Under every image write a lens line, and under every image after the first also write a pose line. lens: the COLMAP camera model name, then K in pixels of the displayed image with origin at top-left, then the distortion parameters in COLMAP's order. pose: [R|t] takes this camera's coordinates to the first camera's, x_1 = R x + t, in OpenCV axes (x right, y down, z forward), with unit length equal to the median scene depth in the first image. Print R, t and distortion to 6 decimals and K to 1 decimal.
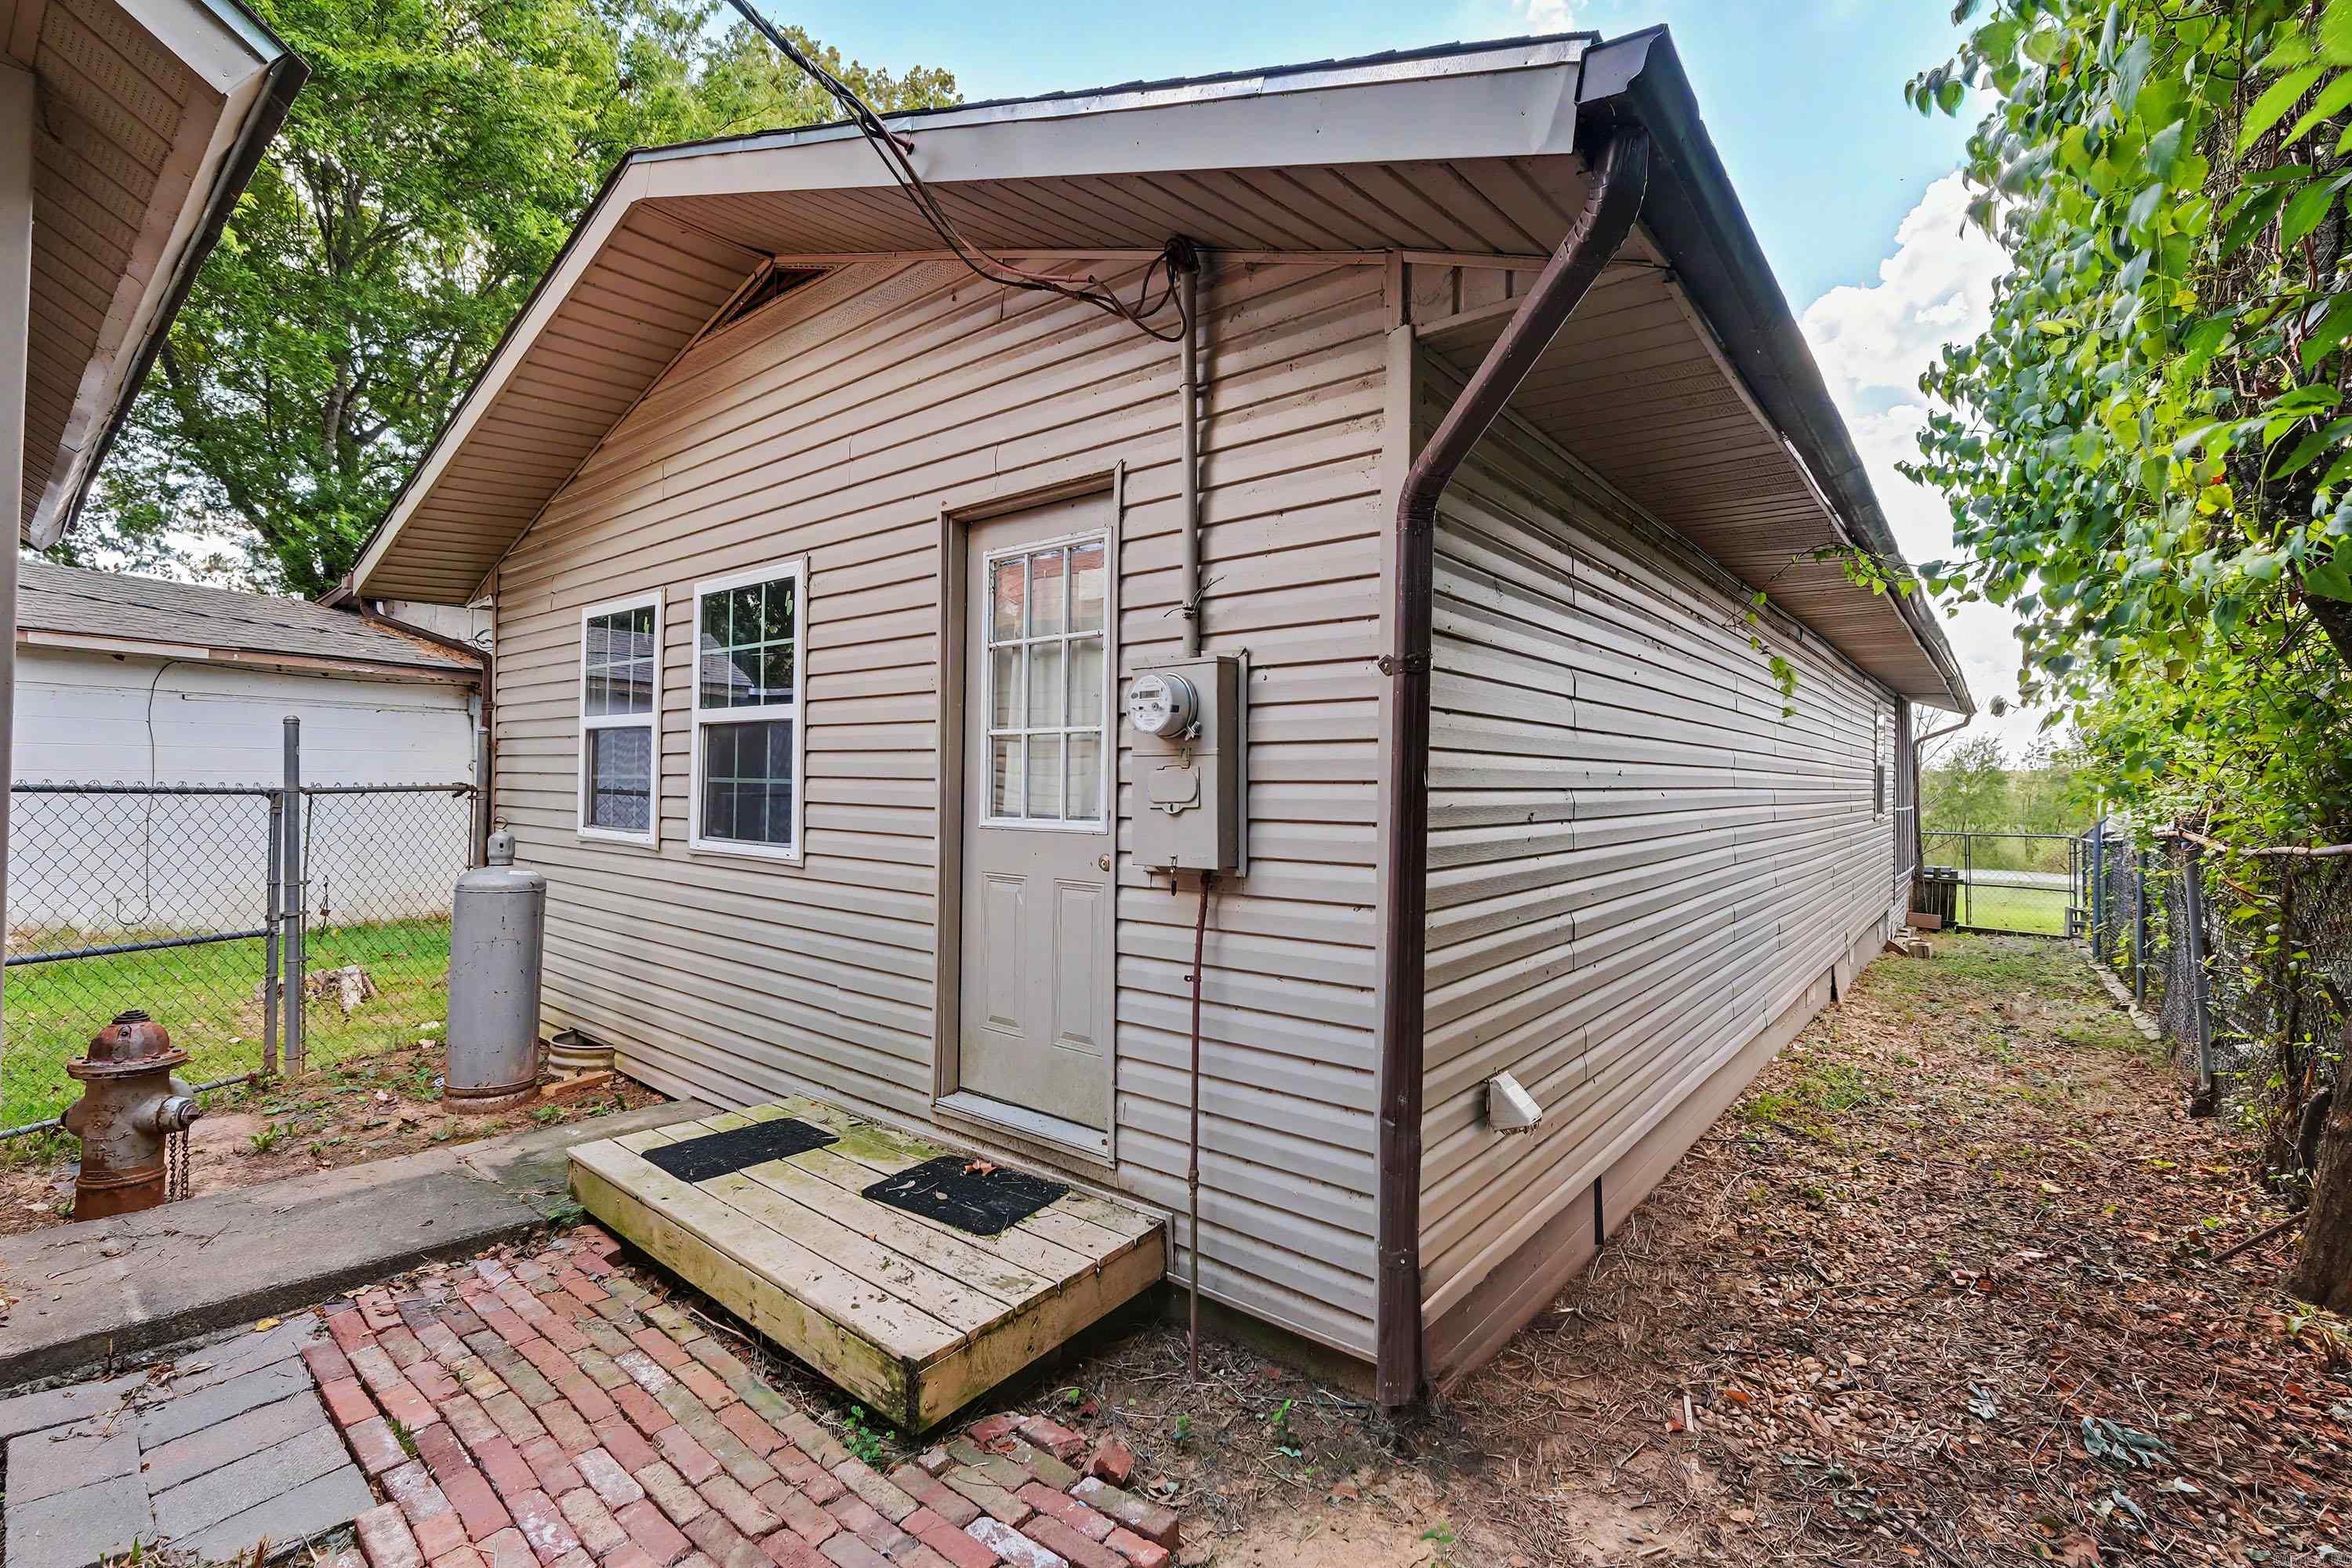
lens RADIAL K [[1023.0, 0, 1183.2], [0, 1023.0, 783.7], [0, 0, 1]] dist [0.000564, -0.000831]
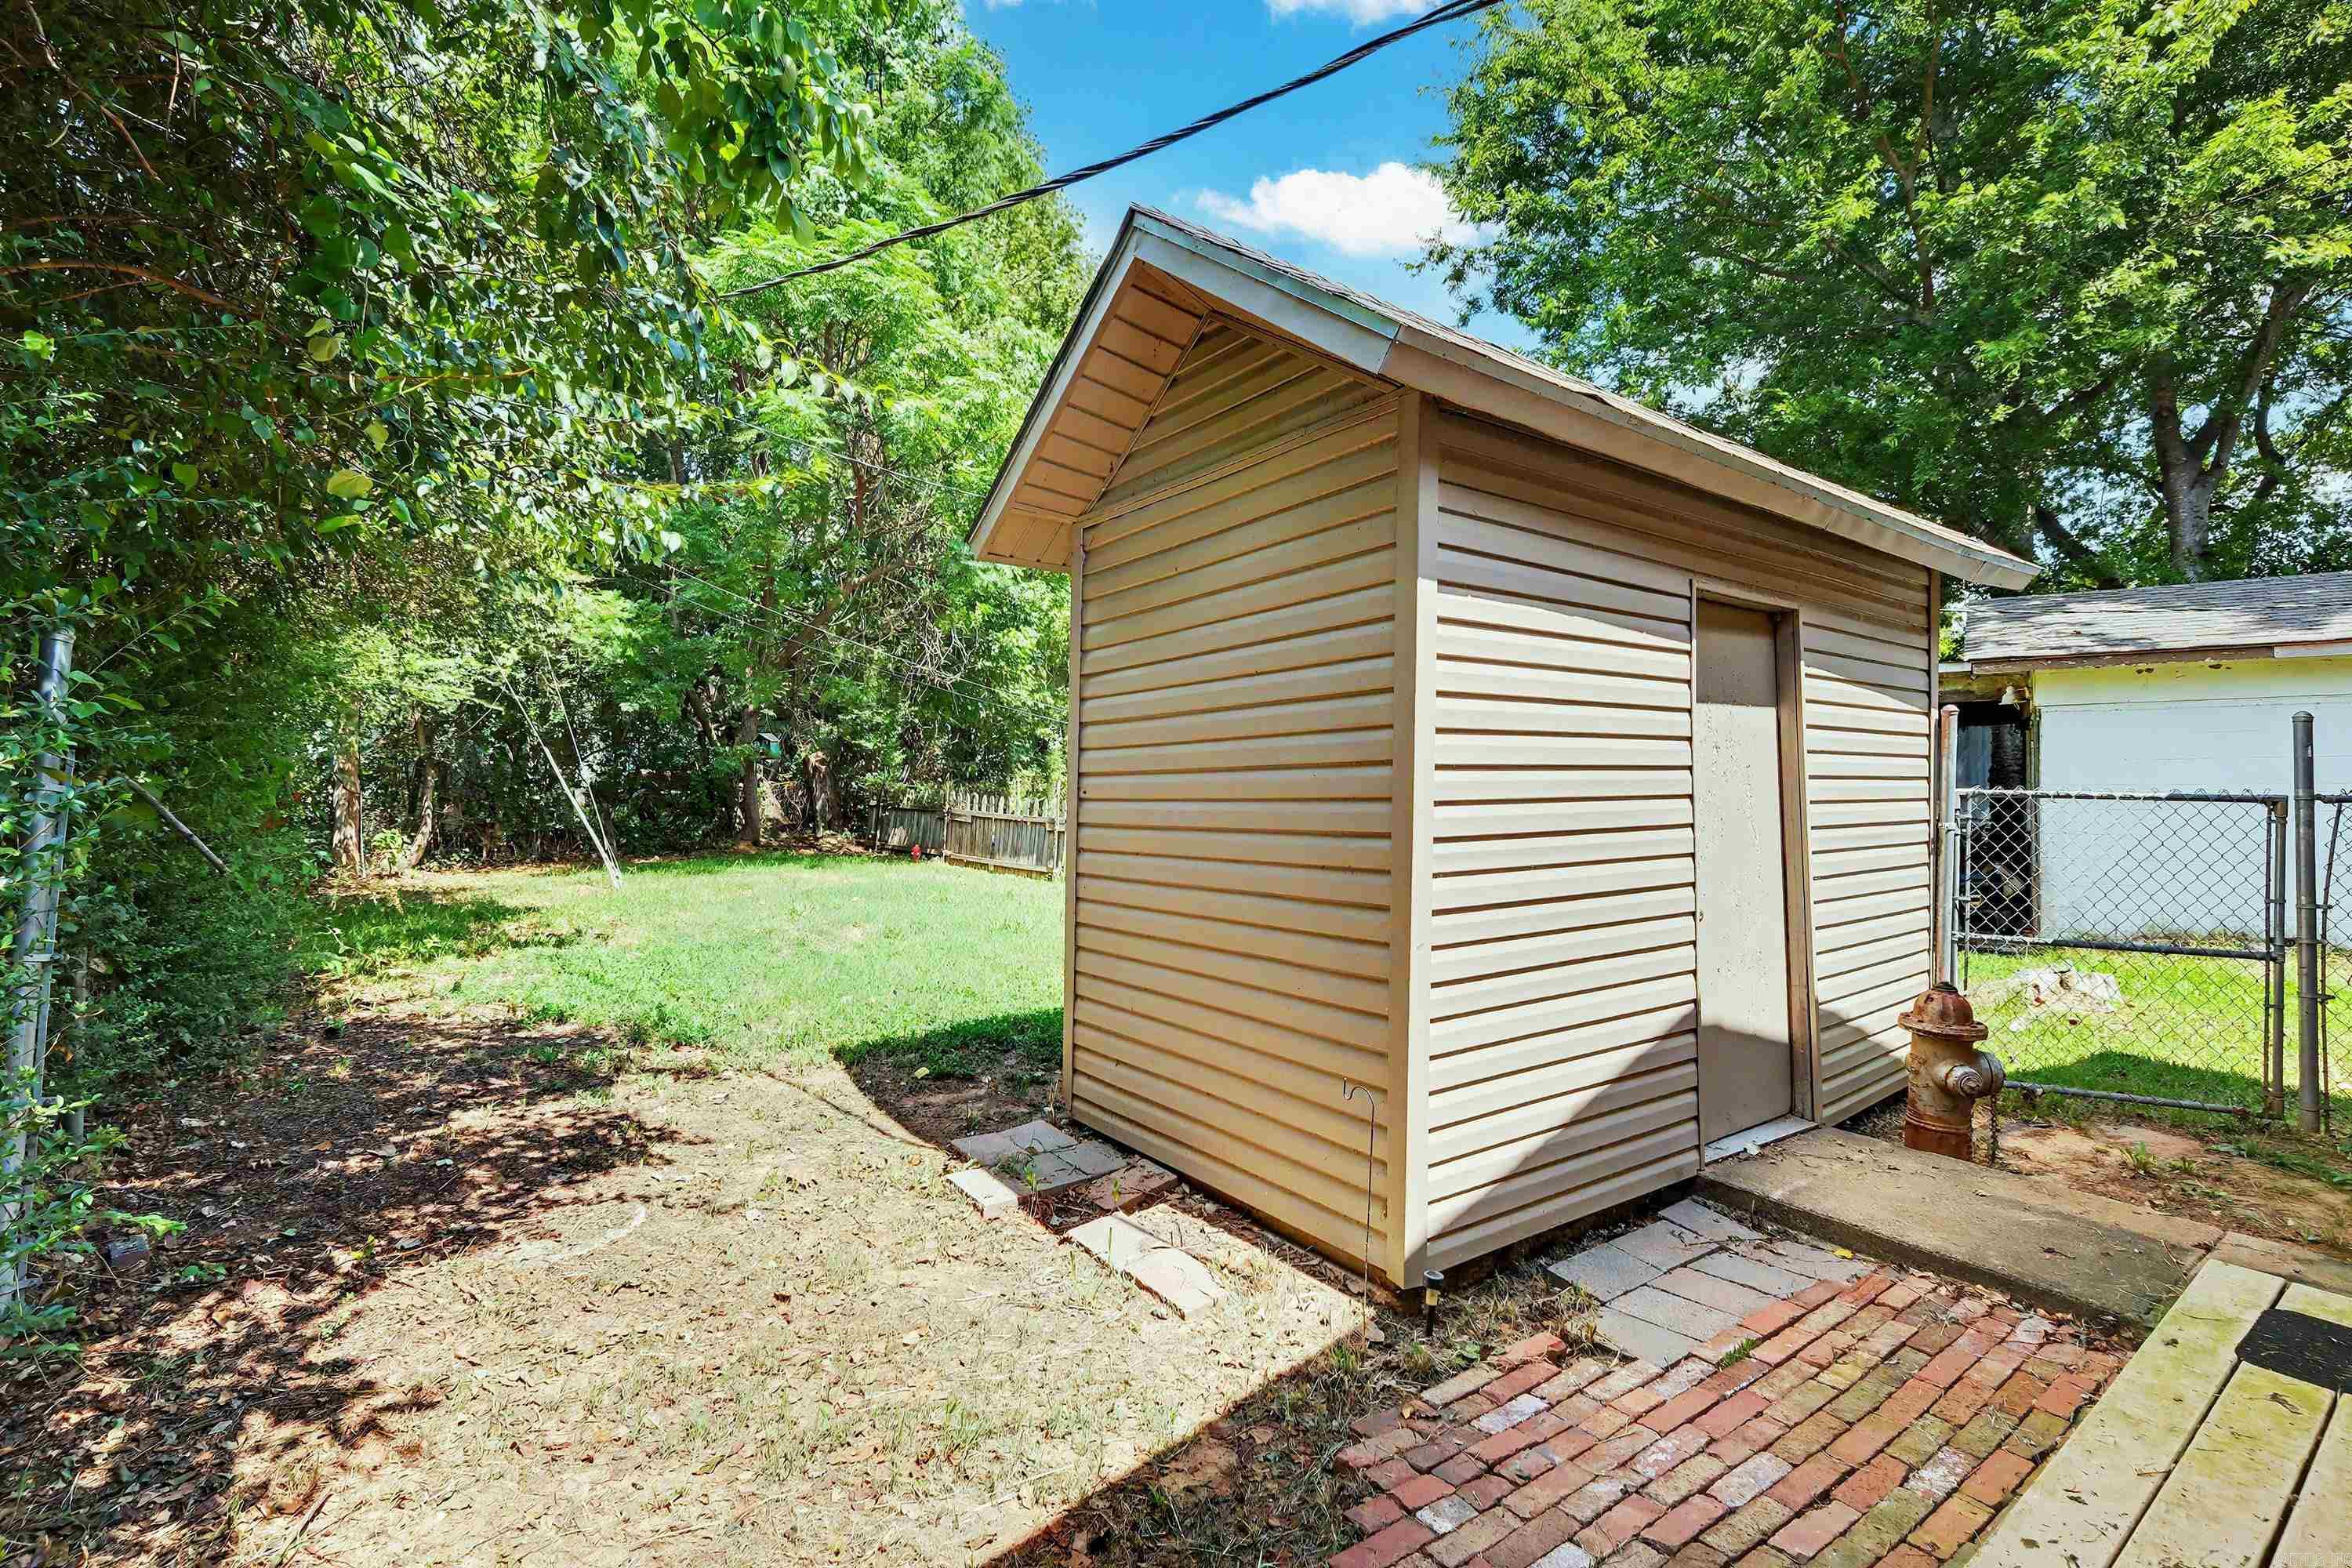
lens RADIAL K [[1064.6, 0, 1182.7], [0, 1064.6, 783.3], [0, 0, 1]] dist [-0.001473, -0.000085]
pose [[-0.240840, -0.012134, -0.970489, 0.427588], [-0.001332, 0.999925, -0.012172, 0.011866], [0.970564, -0.001639, -0.240839, 0.527480]]
